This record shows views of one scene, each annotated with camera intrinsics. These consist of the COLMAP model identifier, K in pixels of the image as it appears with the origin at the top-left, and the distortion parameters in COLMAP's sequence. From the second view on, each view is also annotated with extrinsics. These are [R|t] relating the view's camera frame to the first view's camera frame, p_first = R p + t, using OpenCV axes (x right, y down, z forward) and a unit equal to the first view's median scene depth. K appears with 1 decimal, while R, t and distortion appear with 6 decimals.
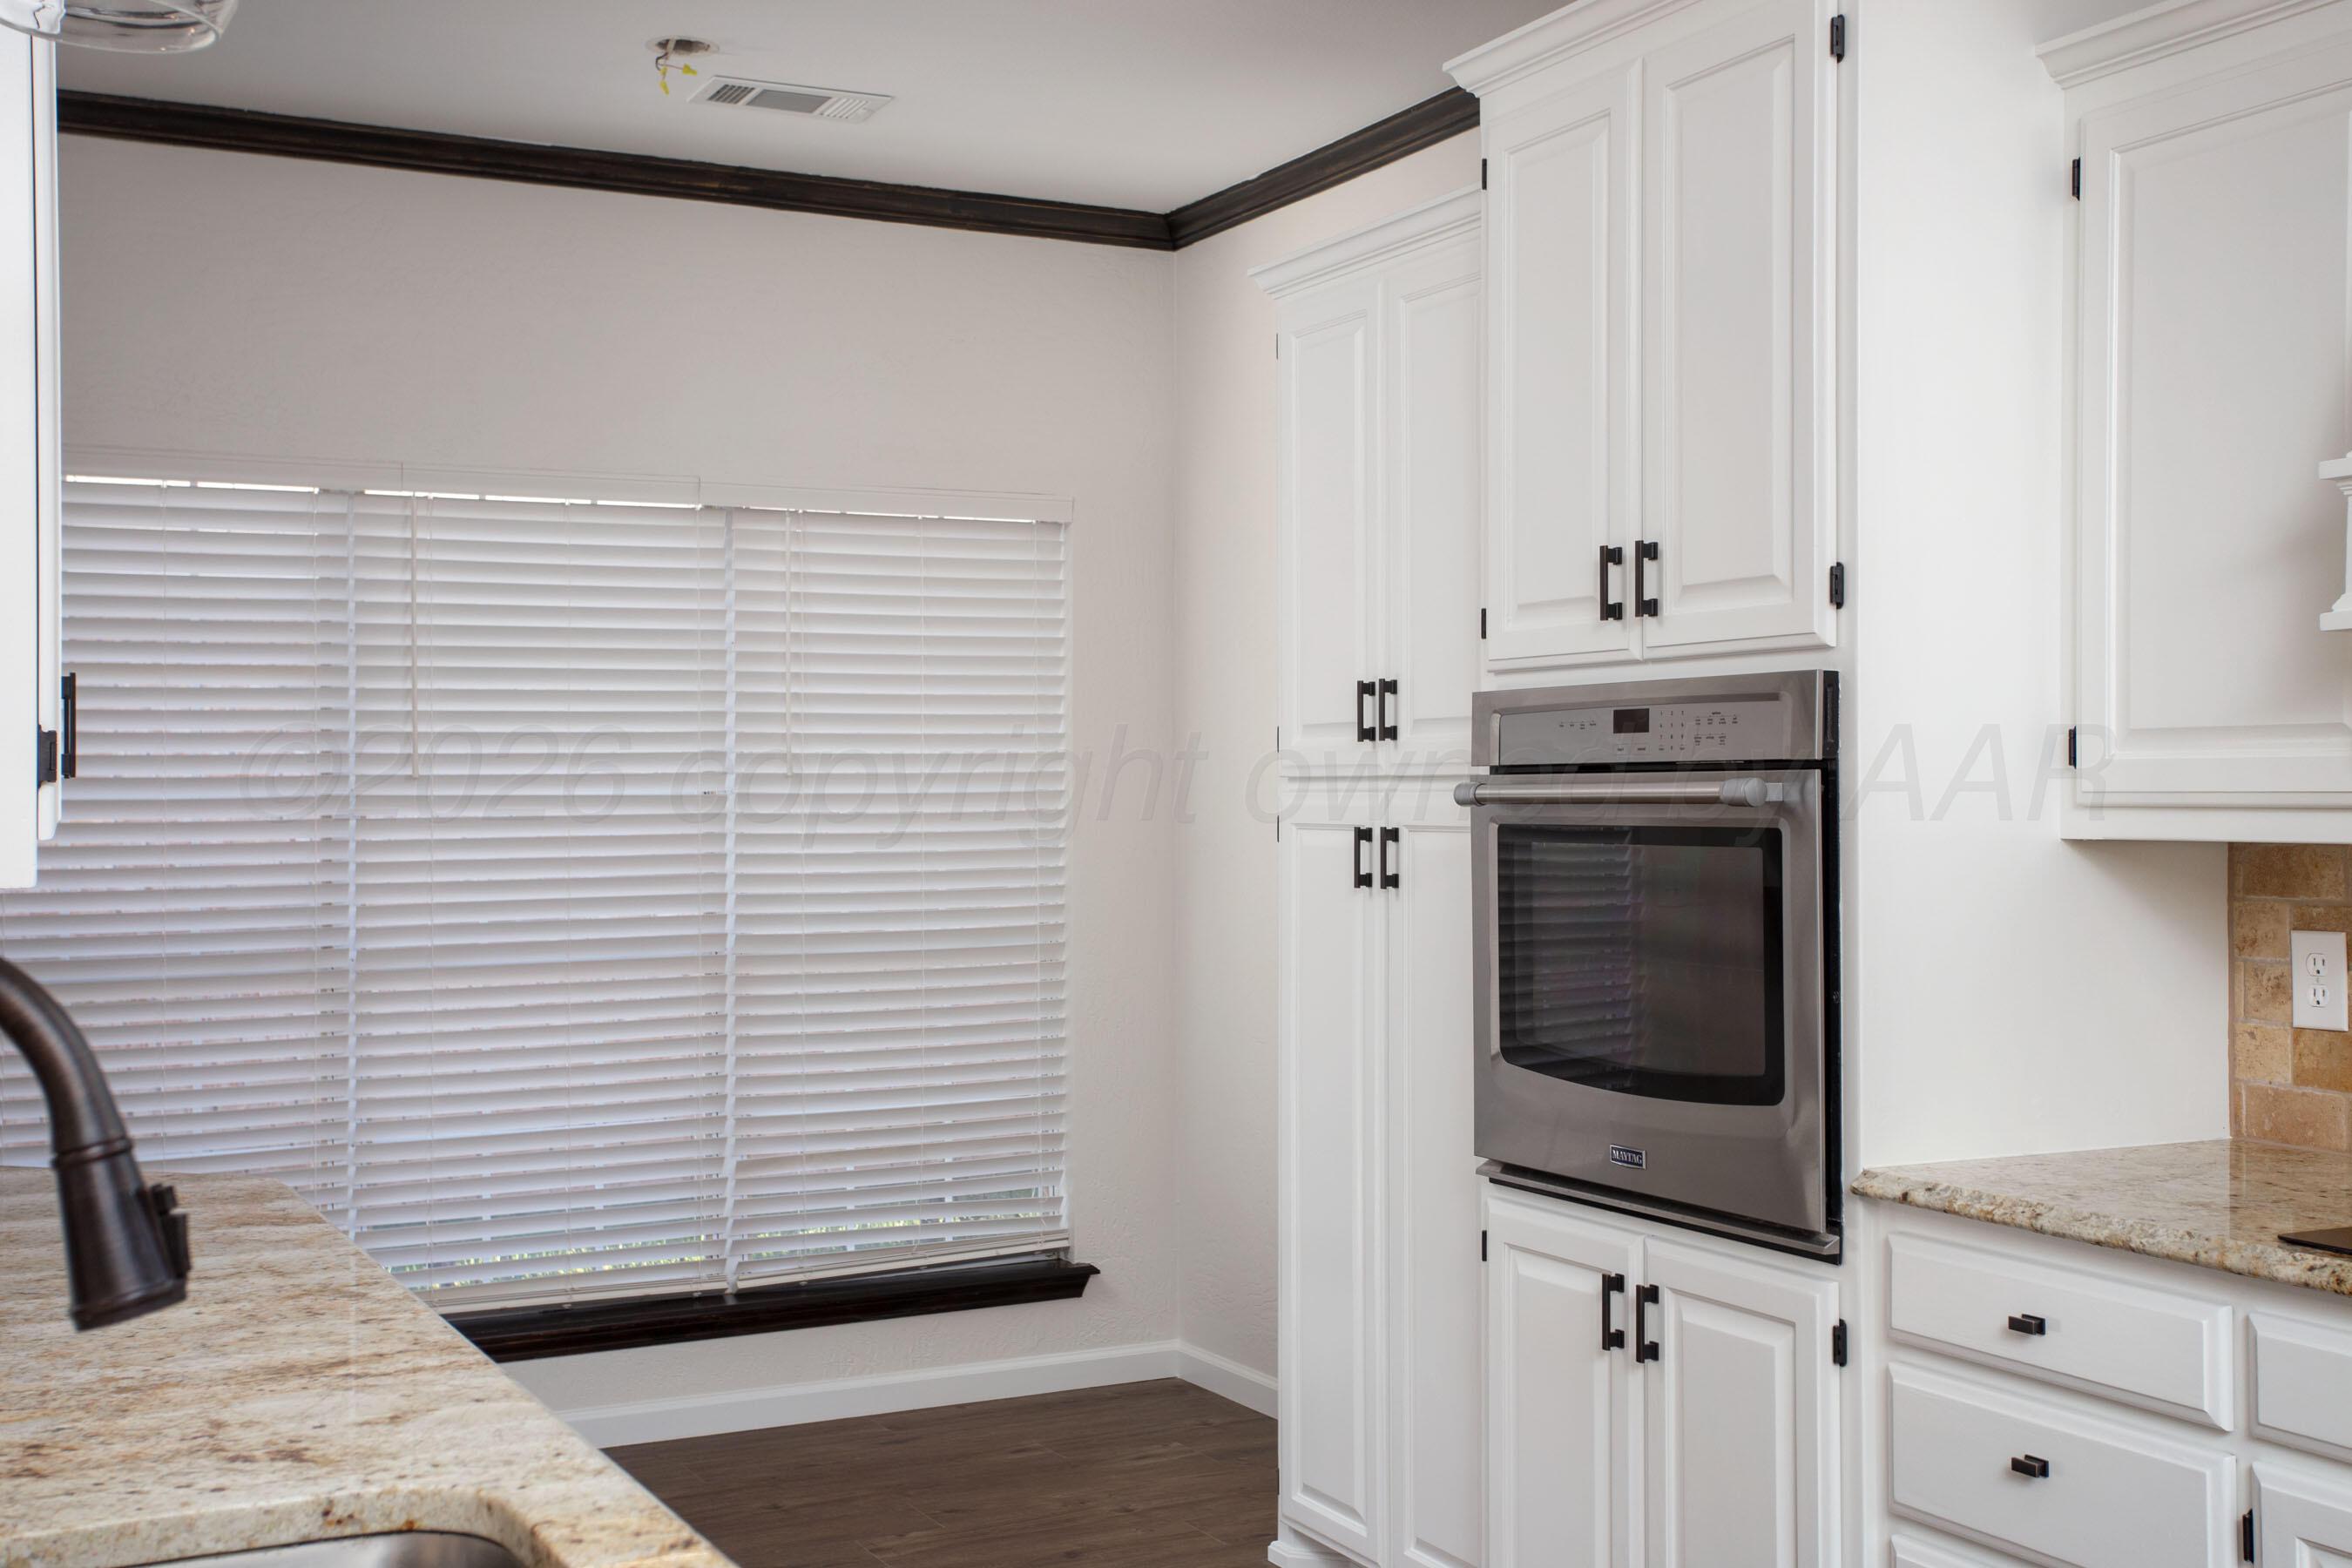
lens RADIAL K [[2587.4, 0, 1169.9], [0, 2587.4, 761.4], [0, 0, 1]] dist [0.067440, 0.002727]
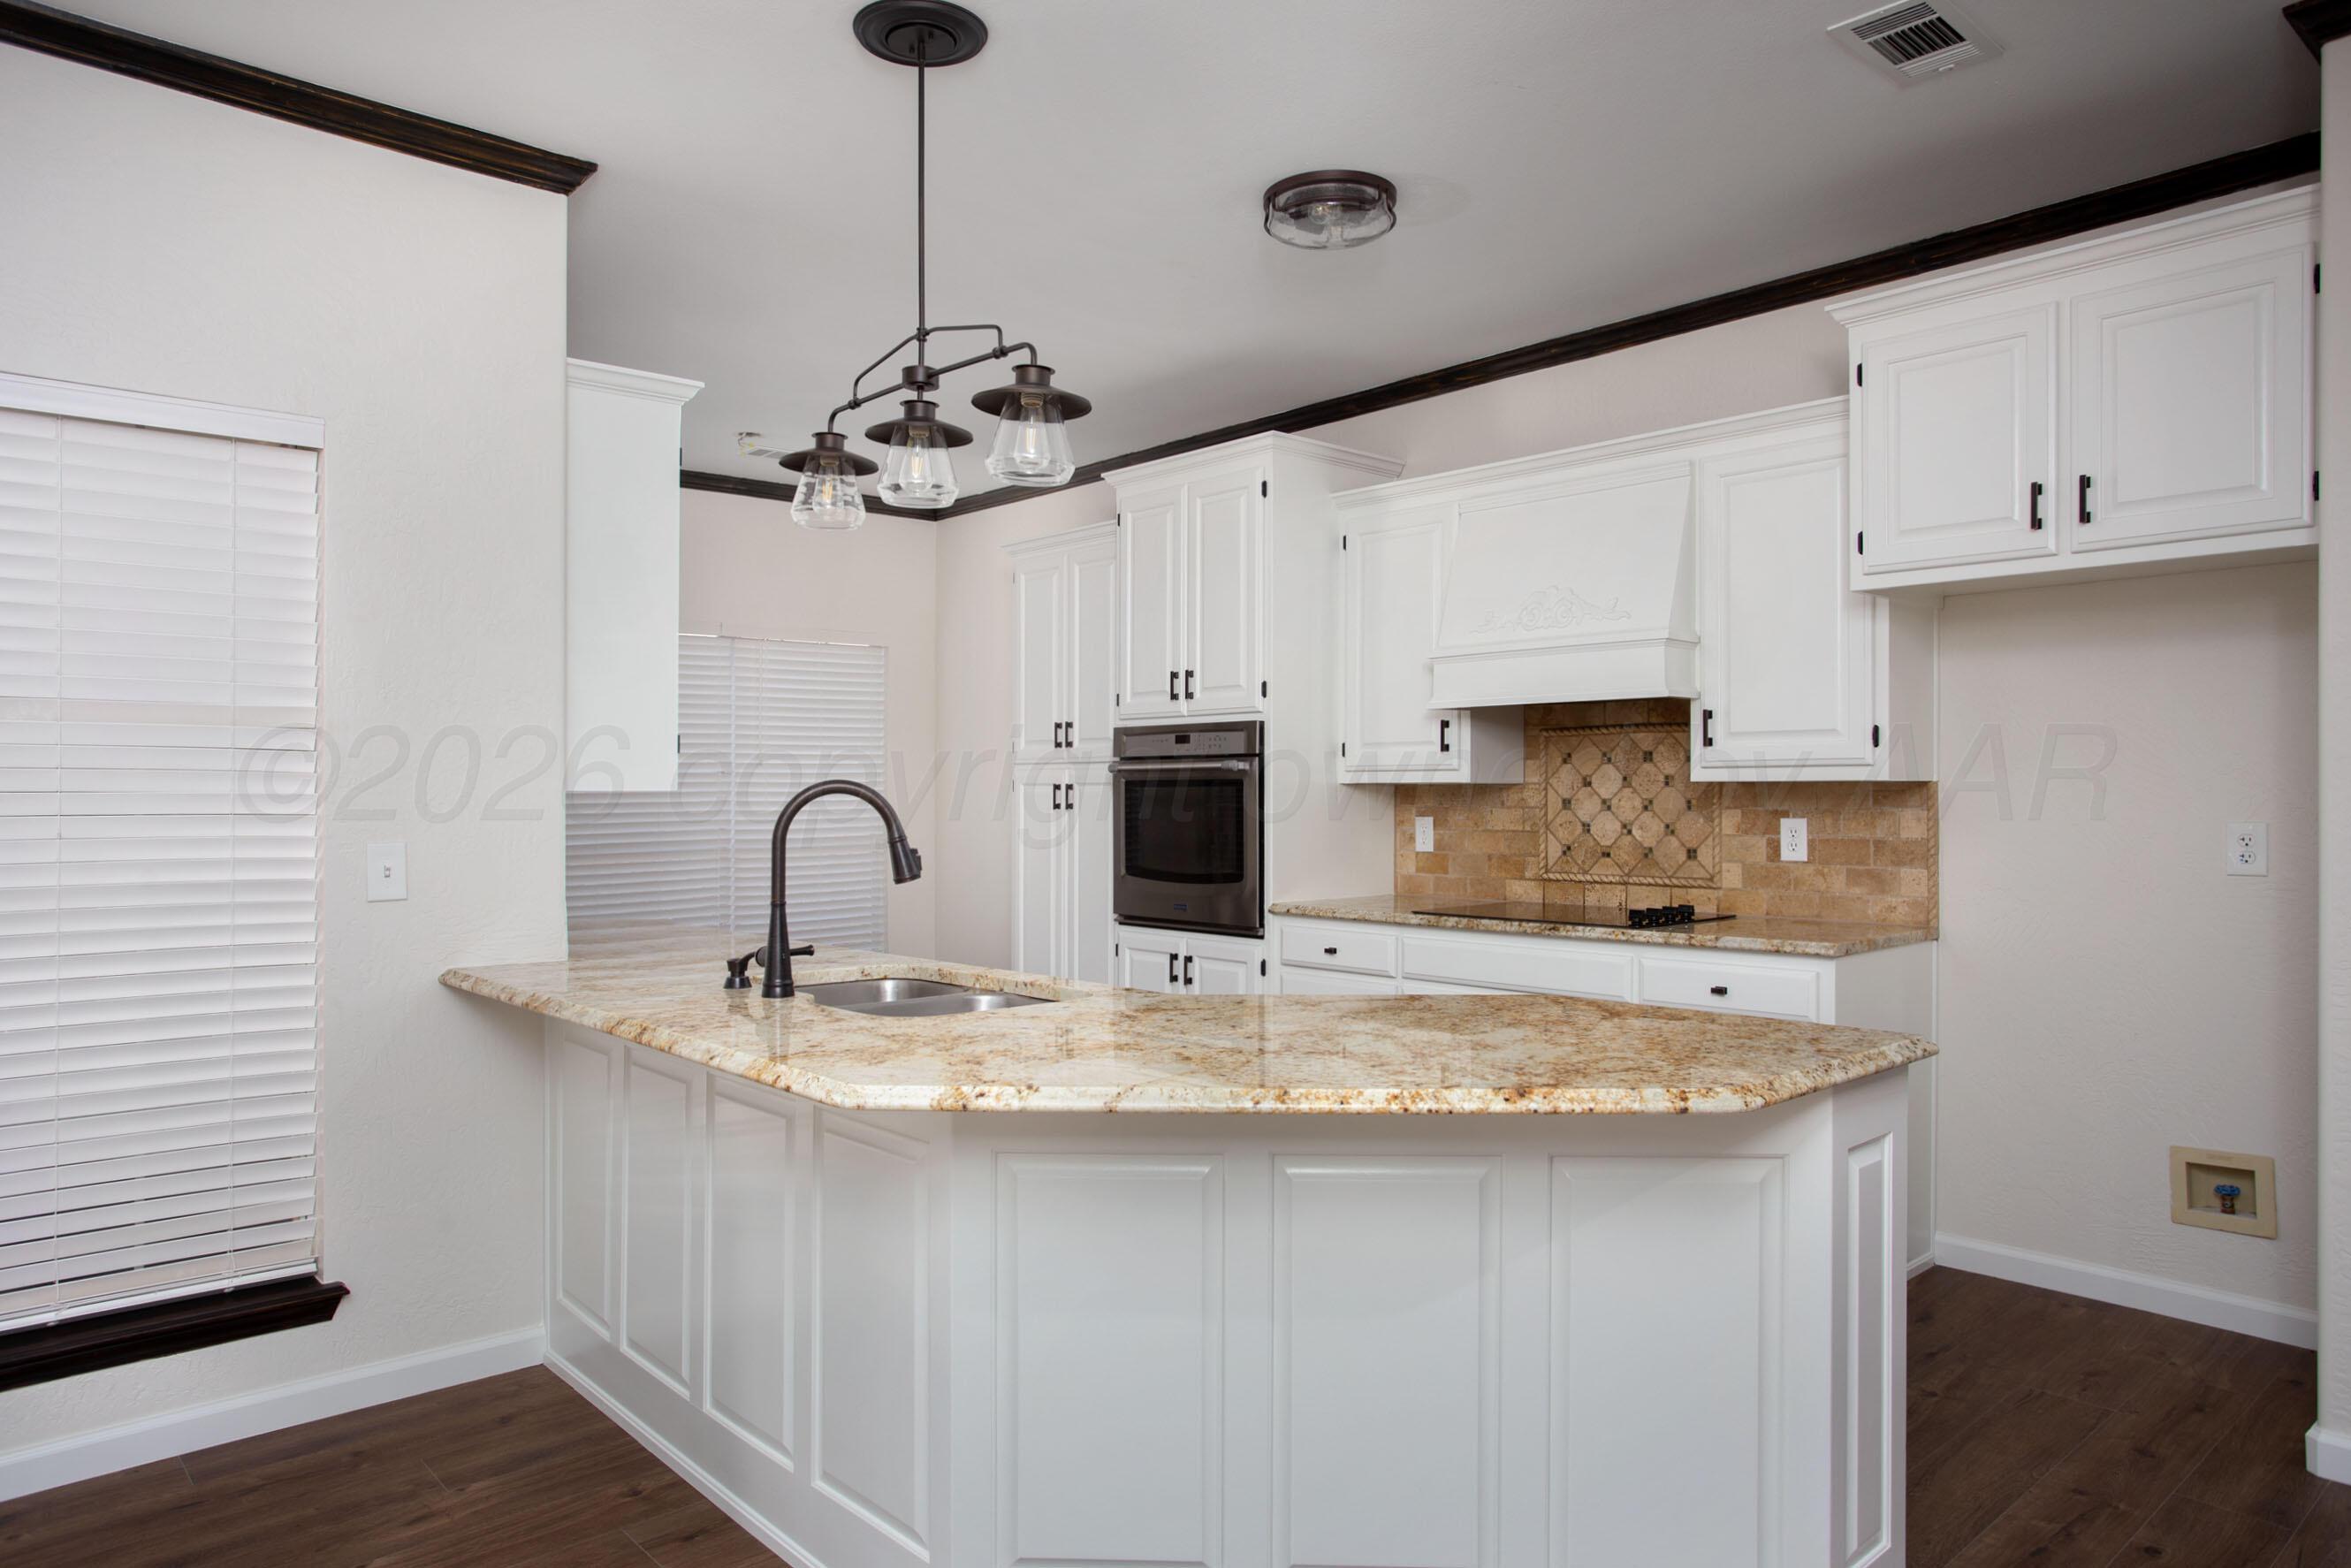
lens RADIAL K [[1524.9, 0, 1175.5], [0, 1524.9, 784.0], [0, 0, 1]] dist [0.004201, 0.000946]
pose [[0.967849, 0.002228, 0.251521, -0.215441], [-0.004311, 0.999961, 0.007730, 0.017602], [-0.251494, -0.008566, 0.967821, -0.479530]]
